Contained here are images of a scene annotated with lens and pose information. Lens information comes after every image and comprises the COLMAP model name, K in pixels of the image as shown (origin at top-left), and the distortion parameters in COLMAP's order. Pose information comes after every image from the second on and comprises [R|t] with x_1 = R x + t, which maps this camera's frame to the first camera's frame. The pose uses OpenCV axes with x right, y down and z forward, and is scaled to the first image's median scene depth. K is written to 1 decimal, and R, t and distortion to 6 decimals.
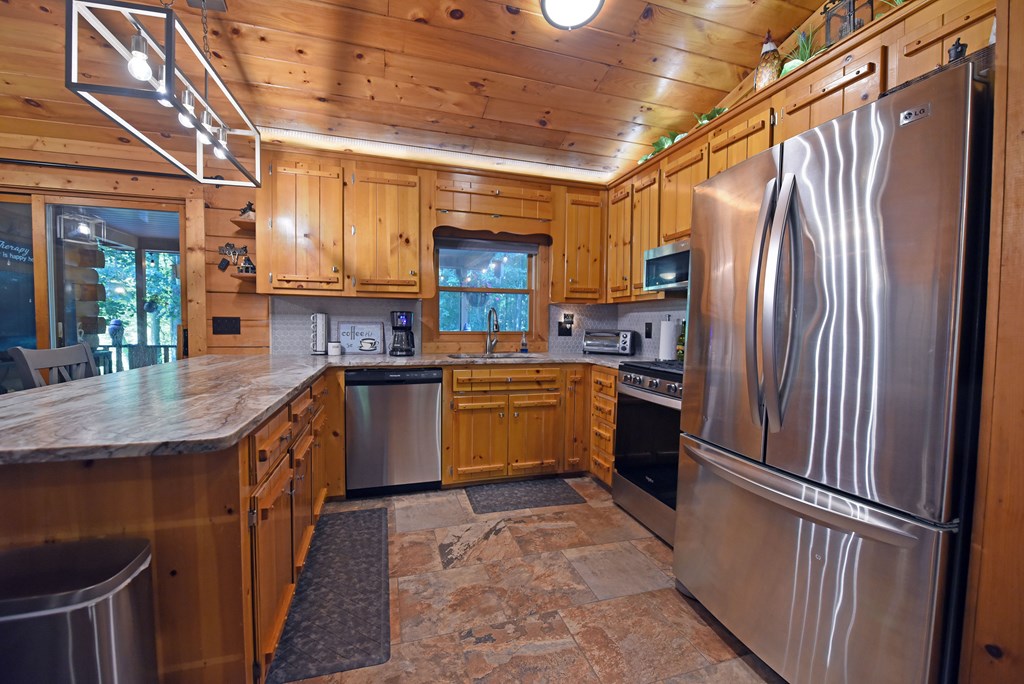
lens RADIAL K [[408.8, 0, 511.5], [0, 408.8, 341.9], [0, 0, 1]] dist [-0.014285, -0.002367]
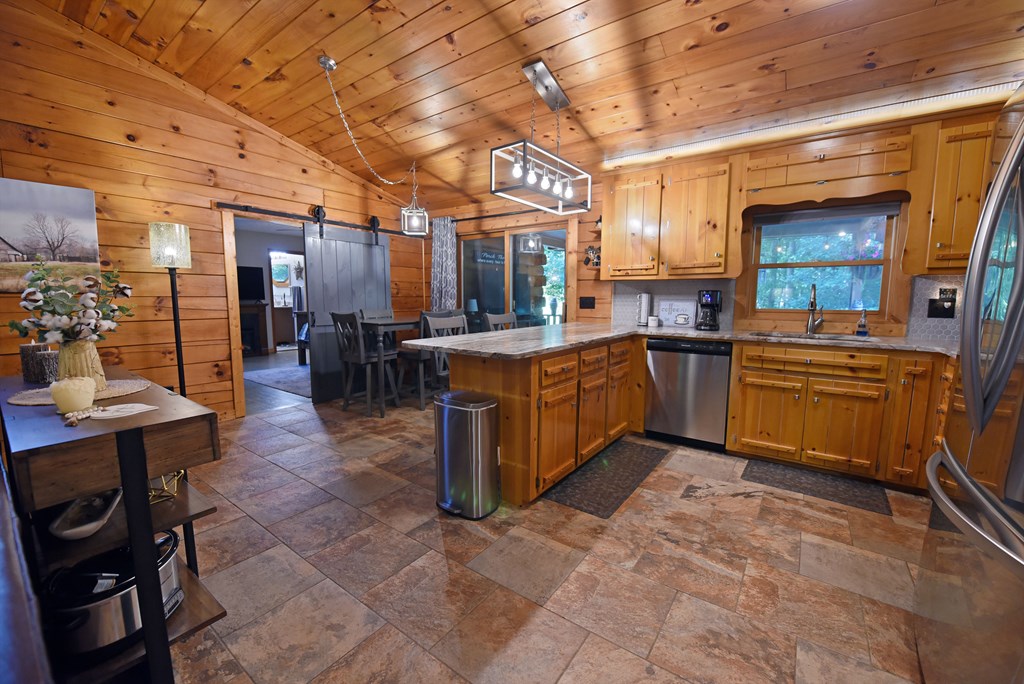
lens RADIAL K [[408.8, 0, 509.4], [0, 408.8, 341.9], [0, 0, 1]] dist [-0.014285, -0.002367]
pose [[0.594772, 0.079098, -0.799994, 0.337875], [-0.031191, 0.996669, 0.075354, -0.001204], [0.803289, -0.019865, 0.595258, -0.113750]]
